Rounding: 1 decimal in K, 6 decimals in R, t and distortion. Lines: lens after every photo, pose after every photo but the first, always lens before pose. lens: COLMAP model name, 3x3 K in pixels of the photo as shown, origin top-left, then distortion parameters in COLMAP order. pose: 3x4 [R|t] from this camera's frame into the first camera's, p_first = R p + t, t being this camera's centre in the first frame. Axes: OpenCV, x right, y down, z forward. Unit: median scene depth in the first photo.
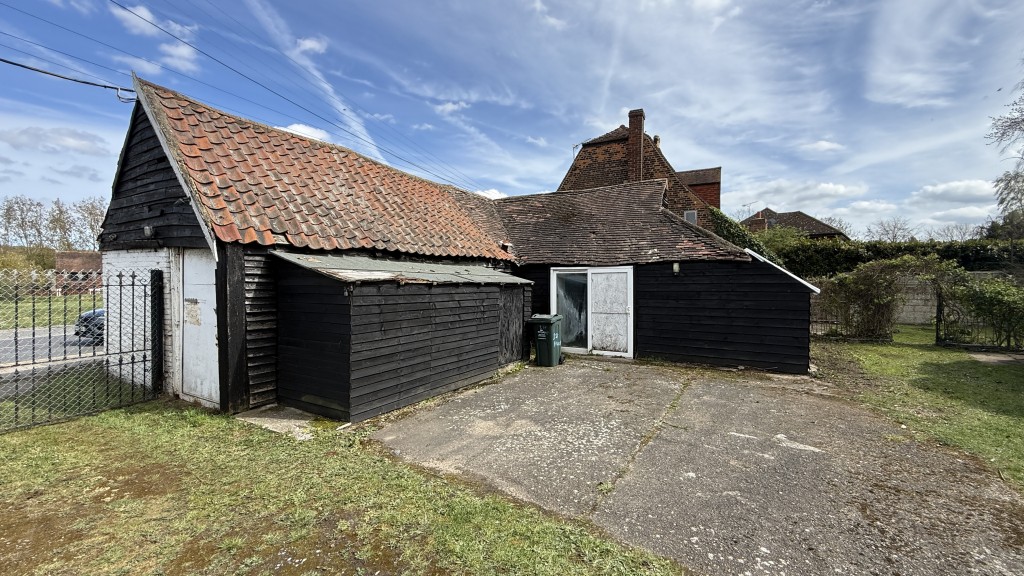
lens RADIAL K [[403.5, 0, 512.0], [0, 403.5, 288.0], [0, 0, 1]] dist [-0.000940, 0.000235]
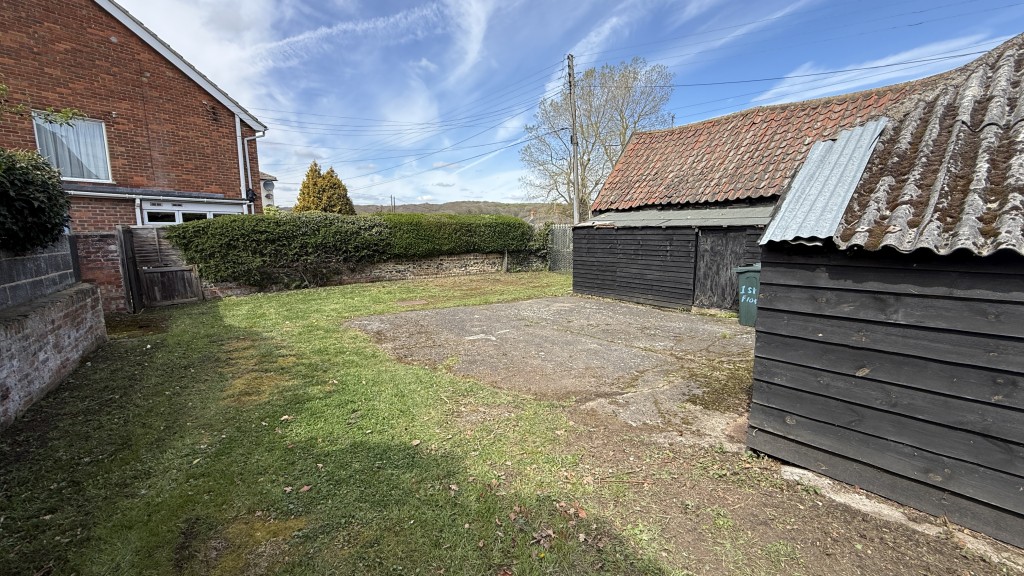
lens RADIAL K [[403.5, 0, 512.0], [0, 403.5, 288.0], [0, 0, 1]] dist [-0.000940, 0.000235]
pose [[-0.321370, 0.132375, -0.937656, 1.643034], [-0.008078, 0.989762, 0.142500, 0.001831], [0.946919, 0.053370, -0.317010, 1.278283]]
